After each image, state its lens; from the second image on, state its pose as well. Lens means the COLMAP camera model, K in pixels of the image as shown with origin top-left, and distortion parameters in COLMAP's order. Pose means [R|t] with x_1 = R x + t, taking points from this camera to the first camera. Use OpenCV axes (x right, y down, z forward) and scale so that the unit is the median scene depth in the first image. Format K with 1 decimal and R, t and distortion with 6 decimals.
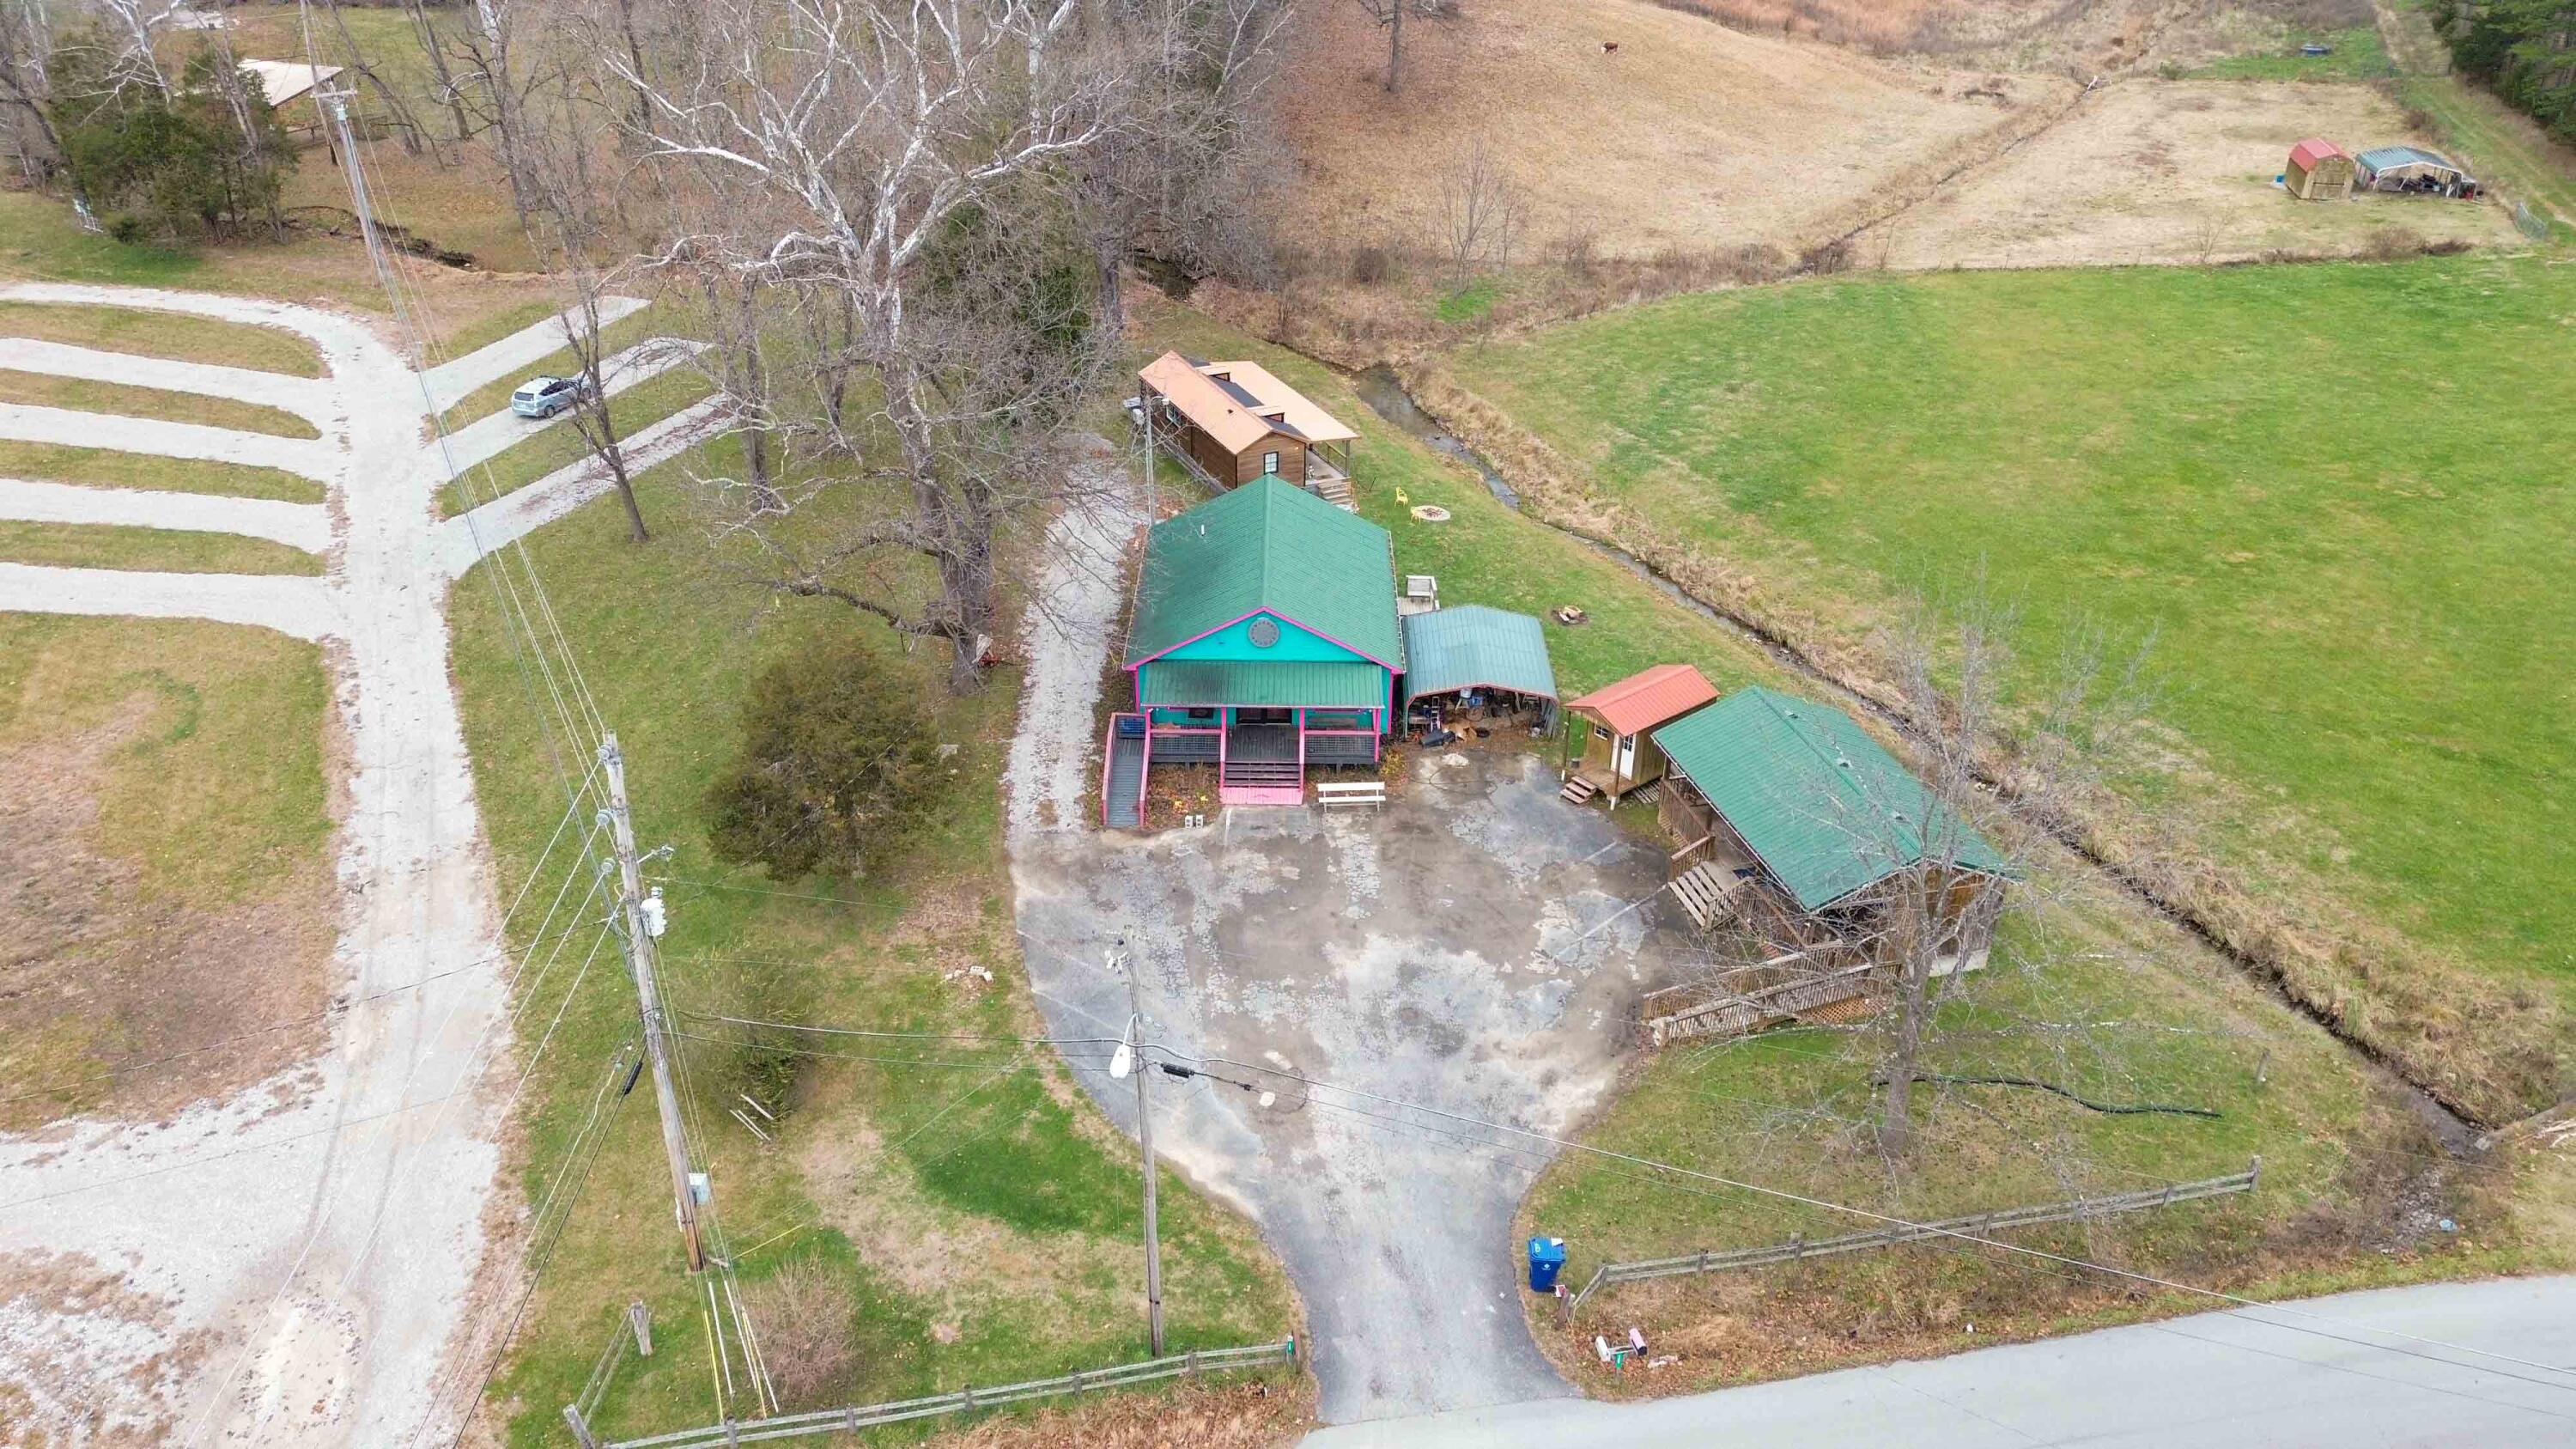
lens RADIAL K [[1789.3, 0, 1285.4], [0, 1789.3, 734.9], [0, 0, 1]] dist [0.090297, -0.079709]
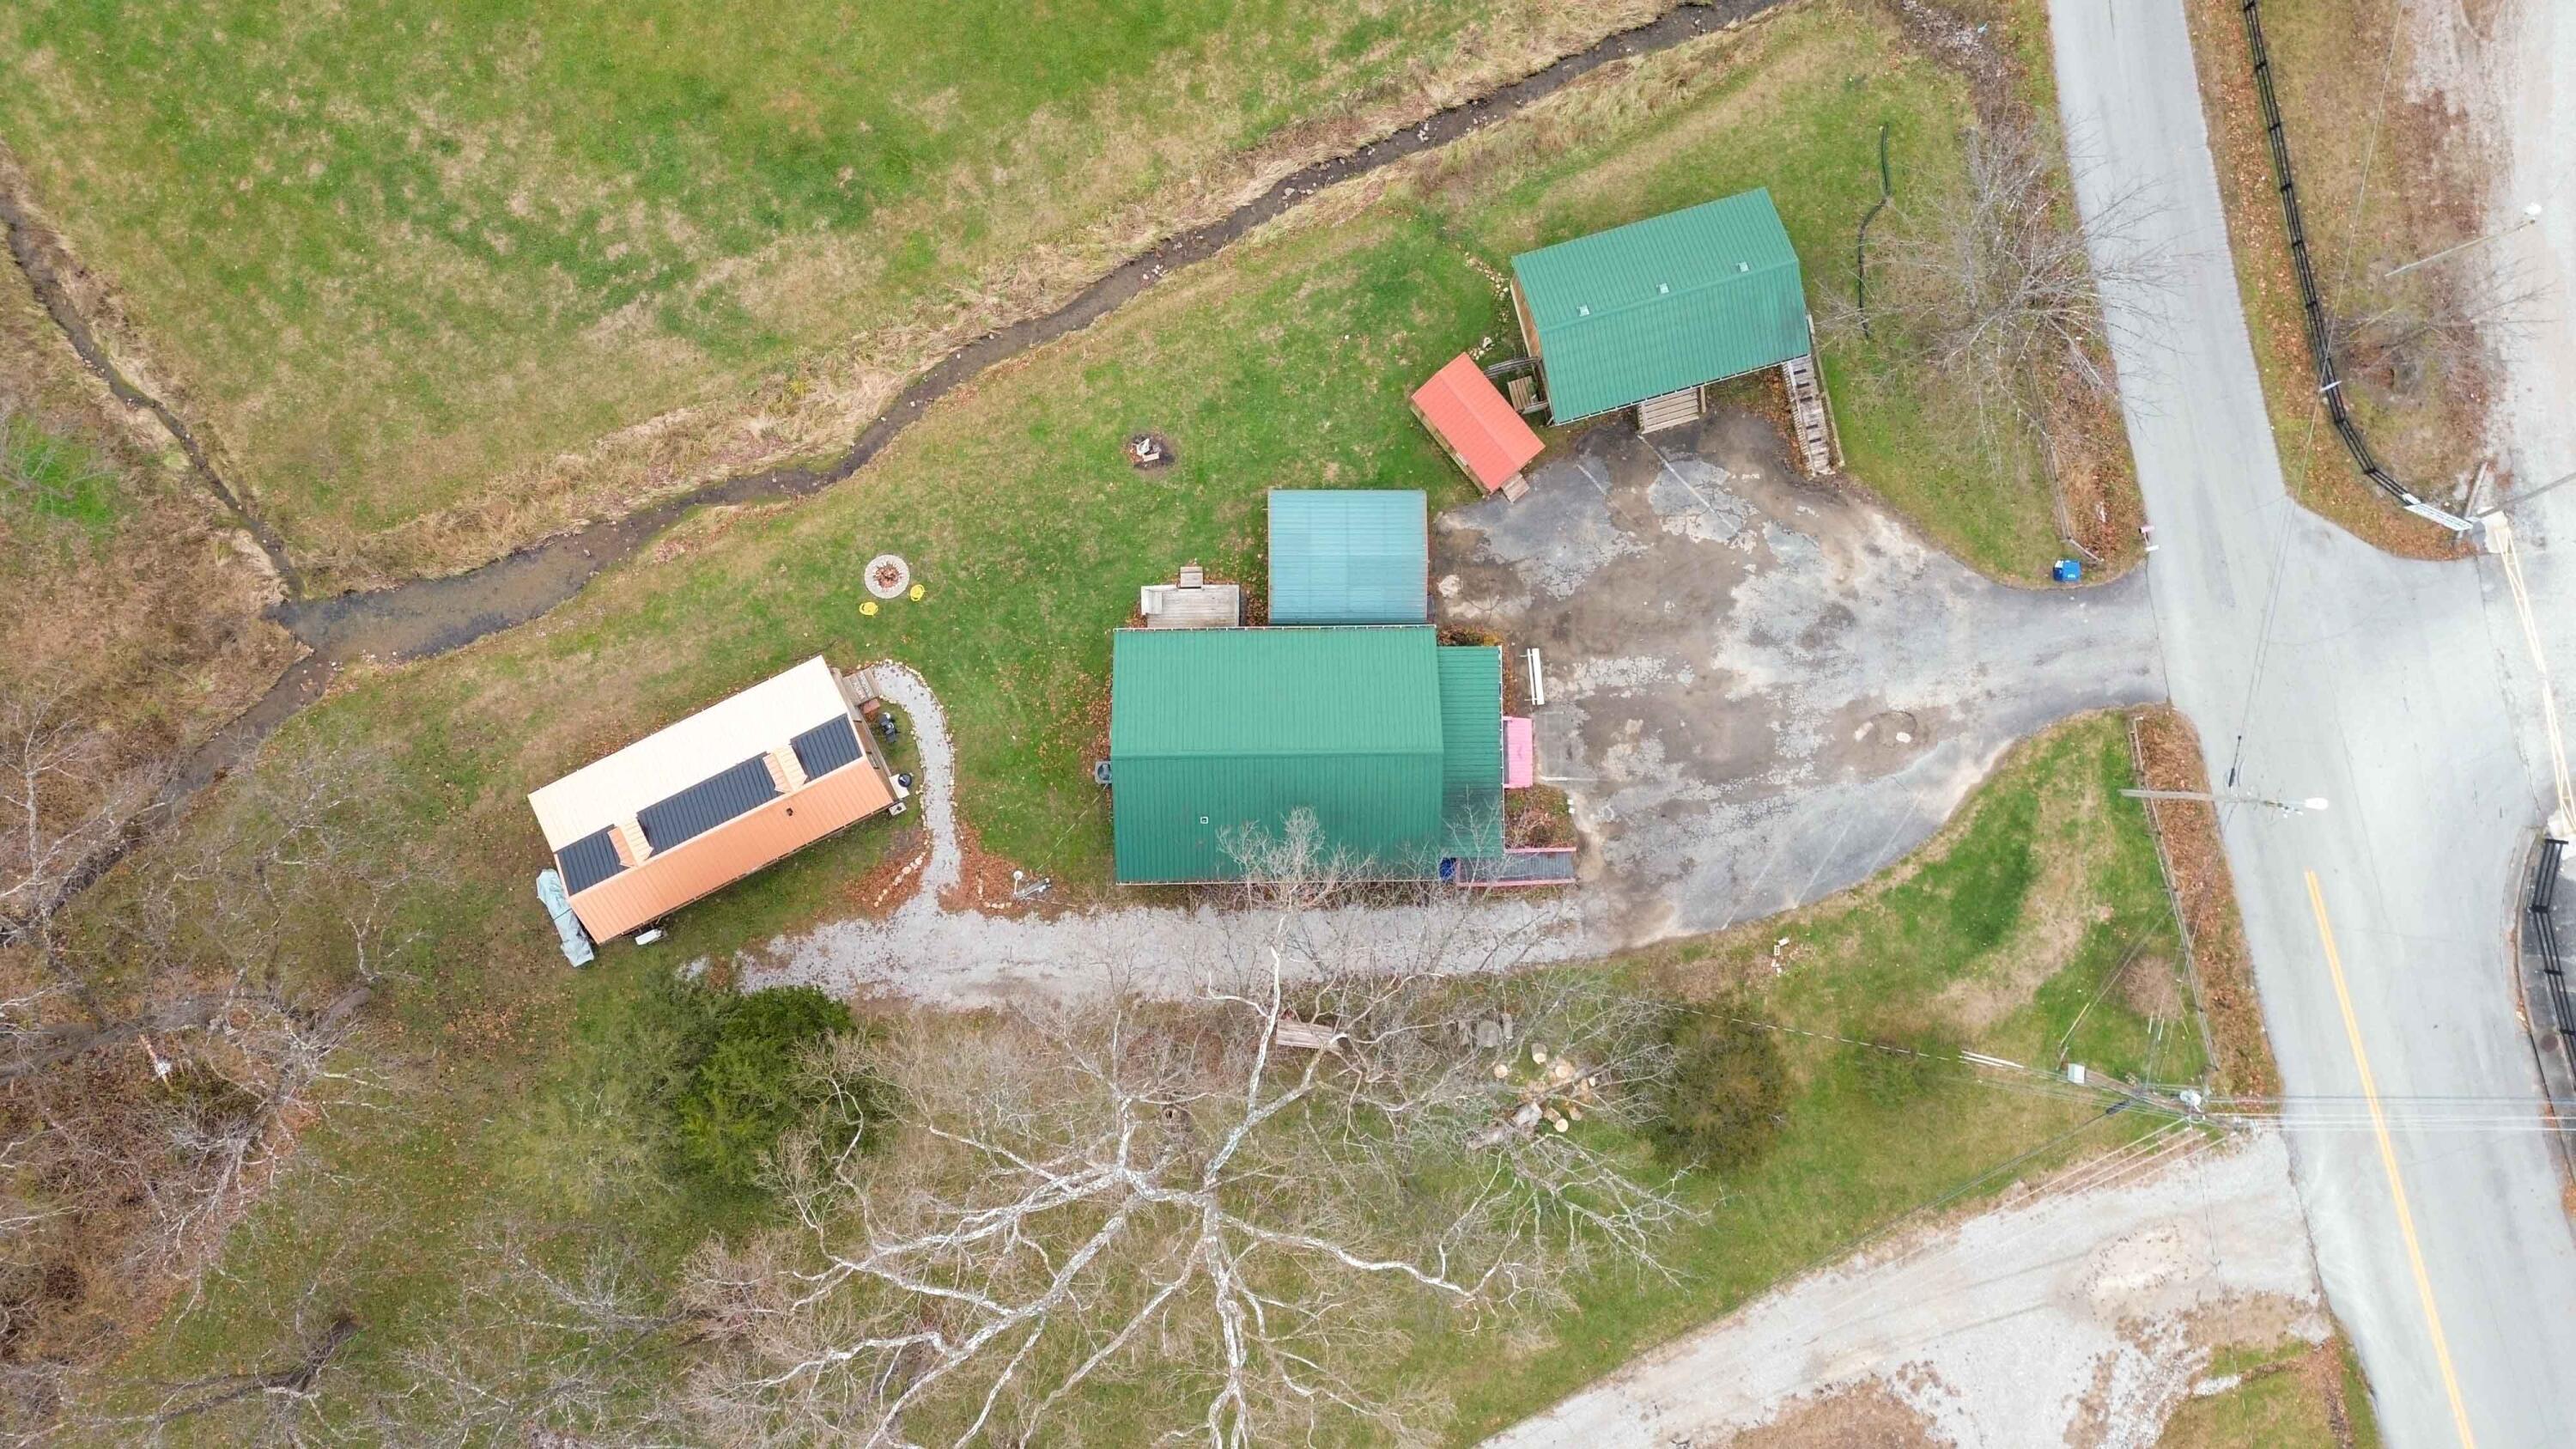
lens RADIAL K [[1789.3, 0, 1285.4], [0, 1789.3, 734.9], [0, 0, 1]] dist [0.090297, -0.079709]
pose [[-0.018577, -0.999715, 0.014977, -0.018774], [0.485406, 0.004078, 0.874279, -1.228027], [-0.874091, 0.023512, 0.485192, 0.631598]]
